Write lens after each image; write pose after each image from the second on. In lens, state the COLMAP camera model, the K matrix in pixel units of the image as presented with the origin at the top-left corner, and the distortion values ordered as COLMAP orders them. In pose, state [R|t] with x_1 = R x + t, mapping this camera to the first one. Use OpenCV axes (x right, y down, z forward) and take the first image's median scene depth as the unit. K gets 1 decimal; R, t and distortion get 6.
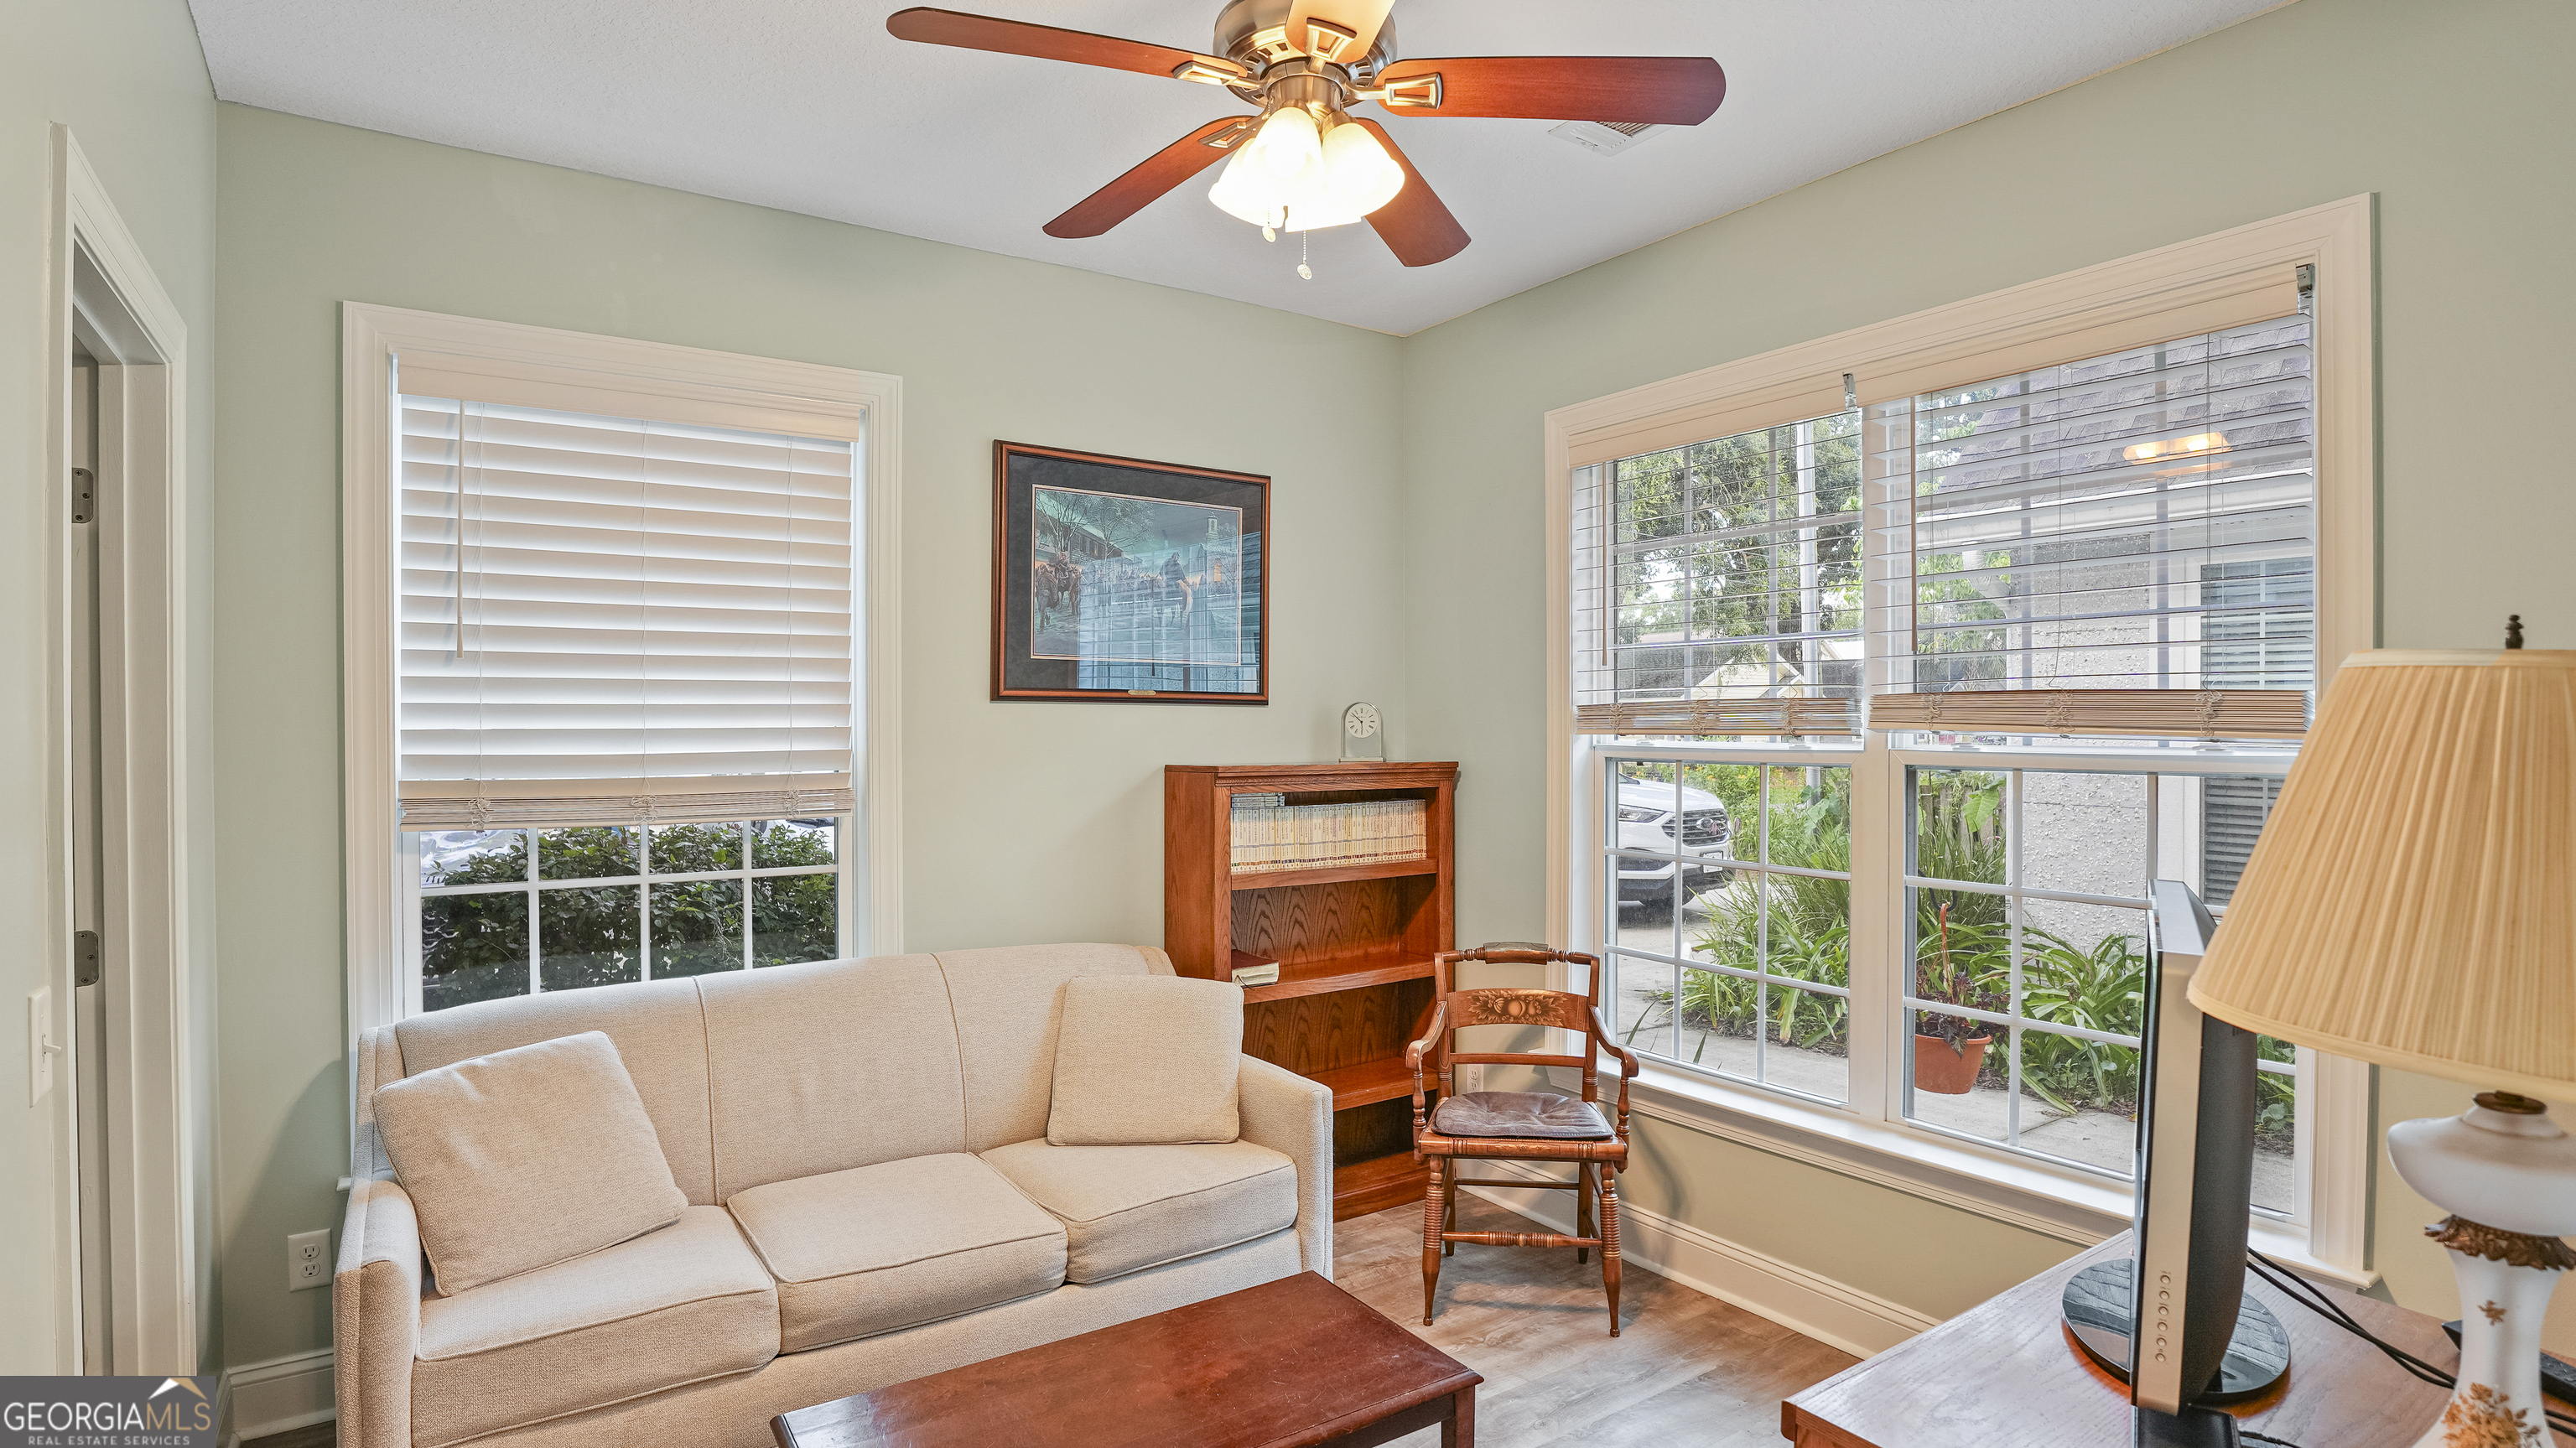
lens RADIAL K [[1313.8, 0, 1291.3], [0, 1313.8, 736.9], [0, 0, 1]] dist [-0.034089, -0.000115]
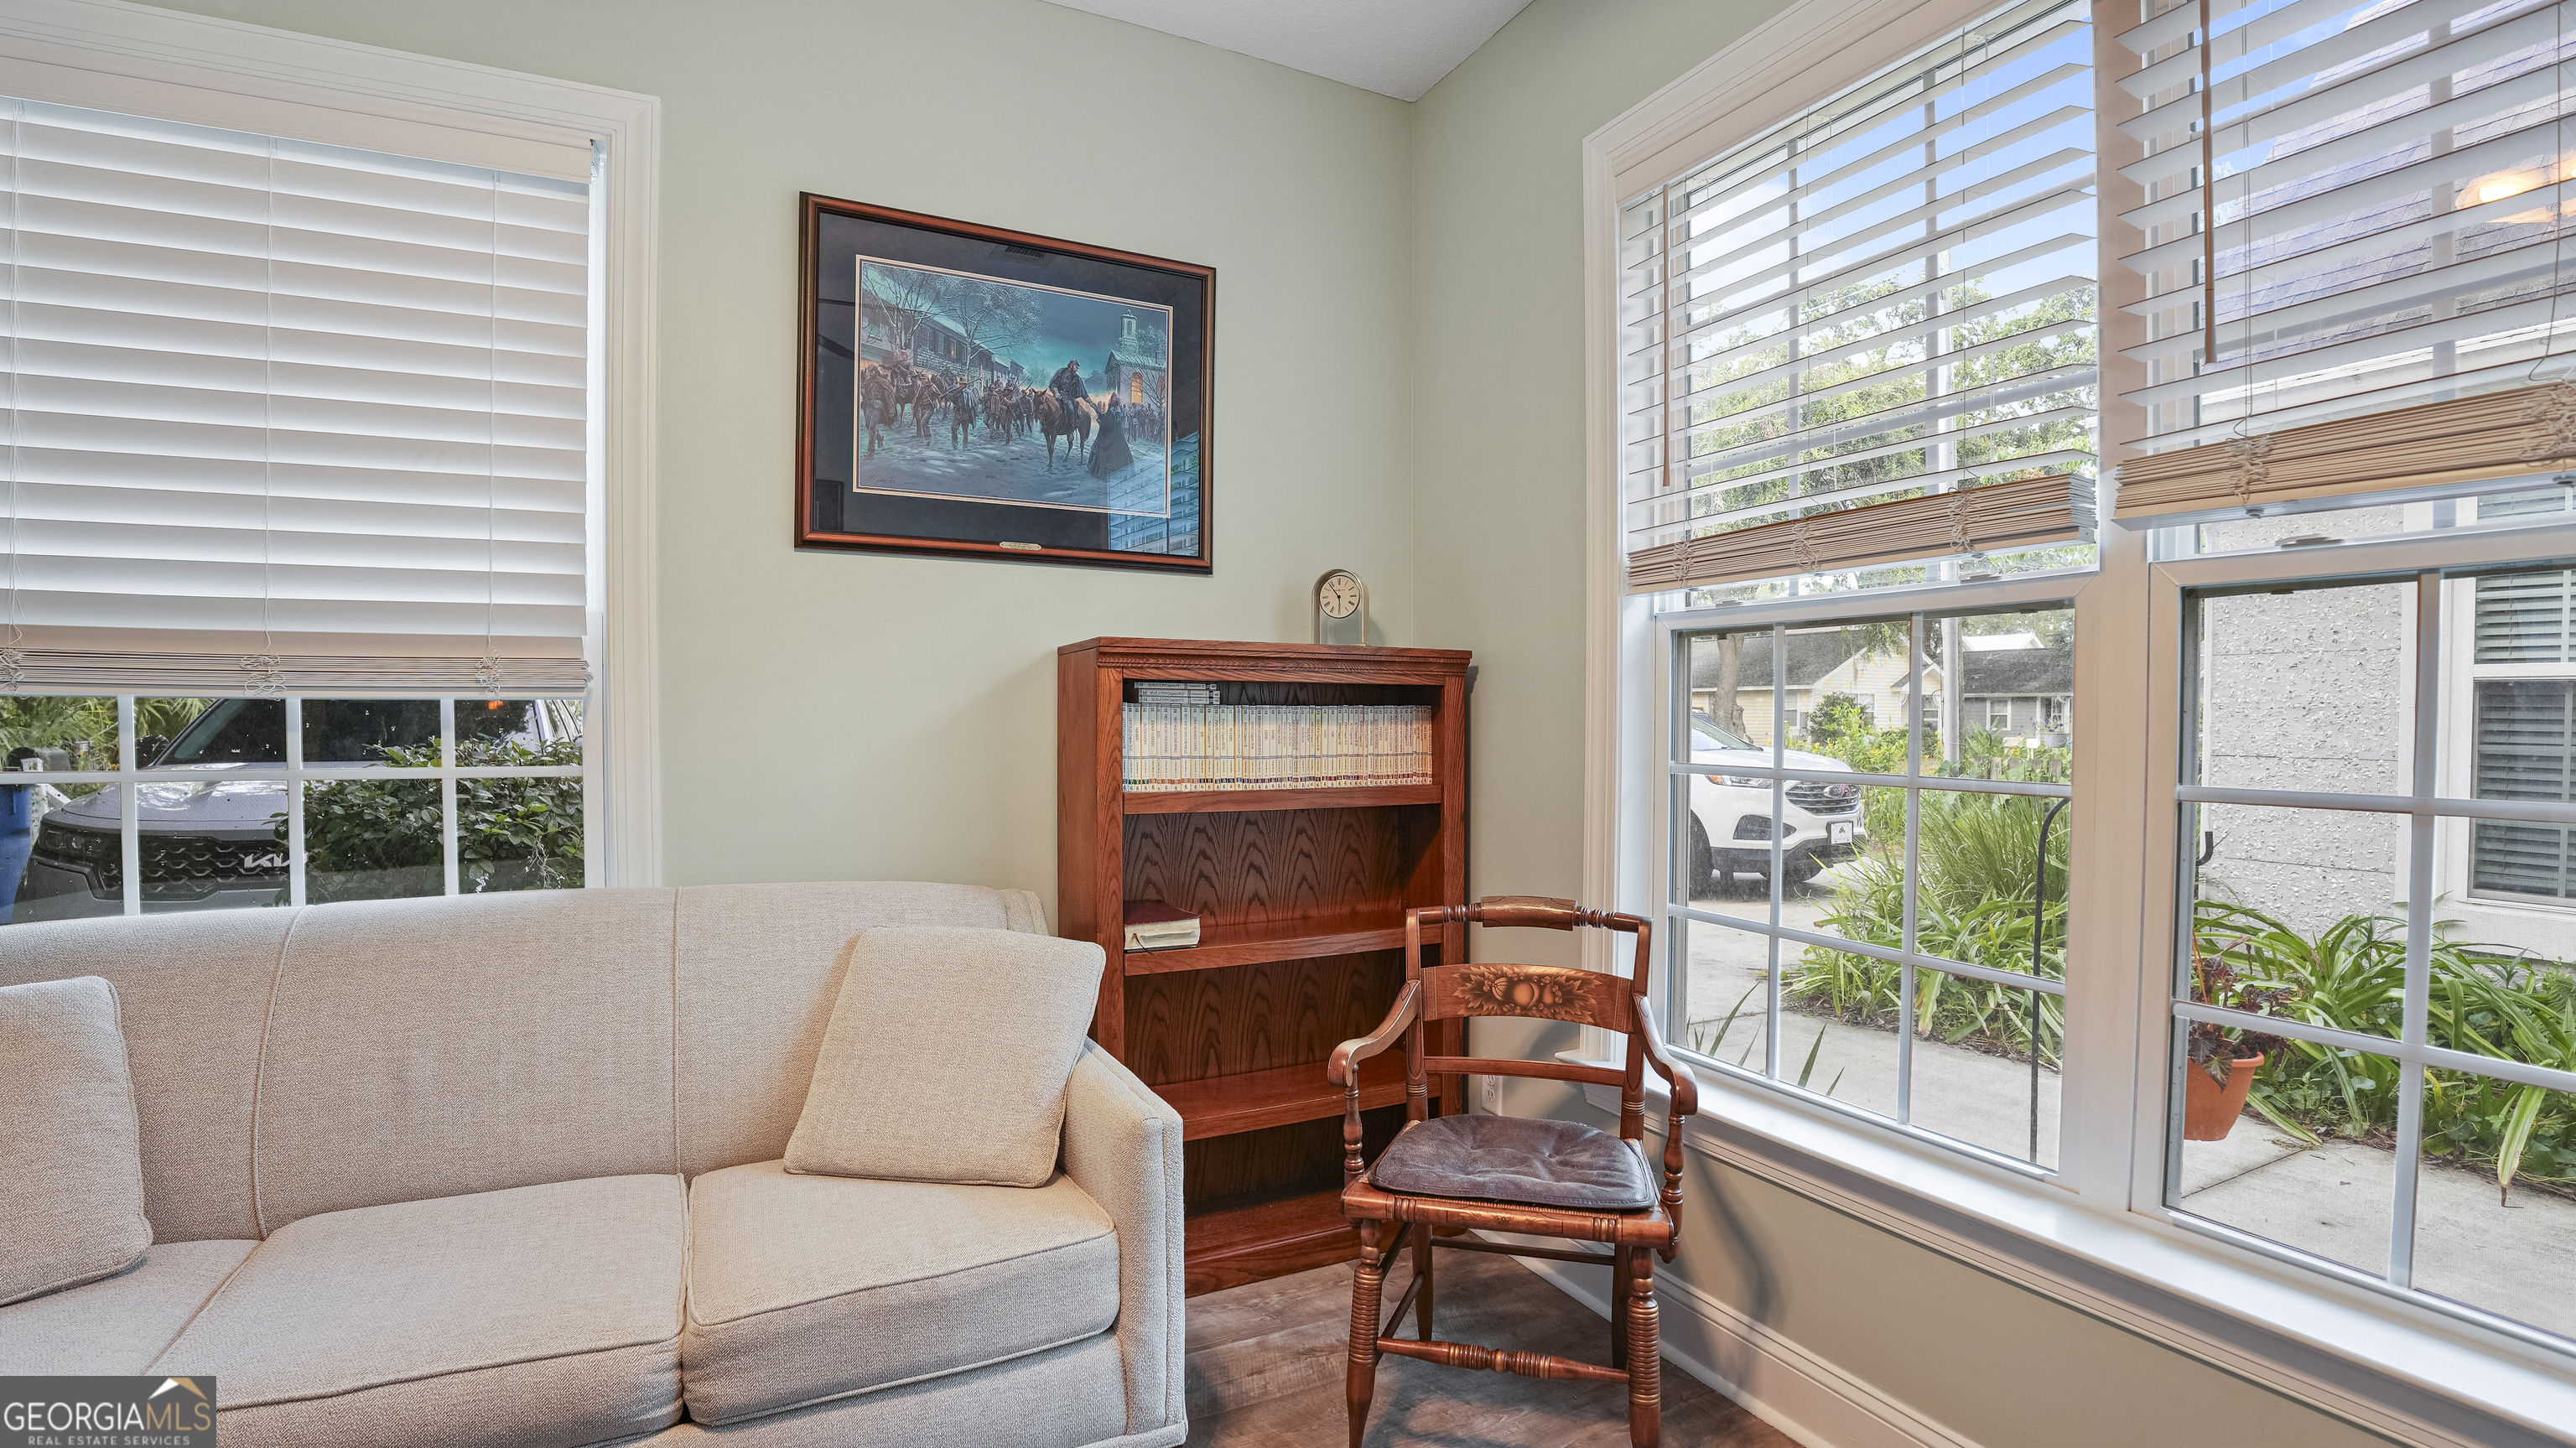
lens RADIAL K [[1143.2, 0, 1302.0], [0, 1143.2, 757.6], [0, 0, 1]] dist [-0.063210, 0.013726]
pose [[0.990438, 0.007630, -0.137745, 0.135709], [-0.004960, 0.999793, 0.019719, 0.073742], [0.137867, -0.018847, 0.990271, 0.402488]]
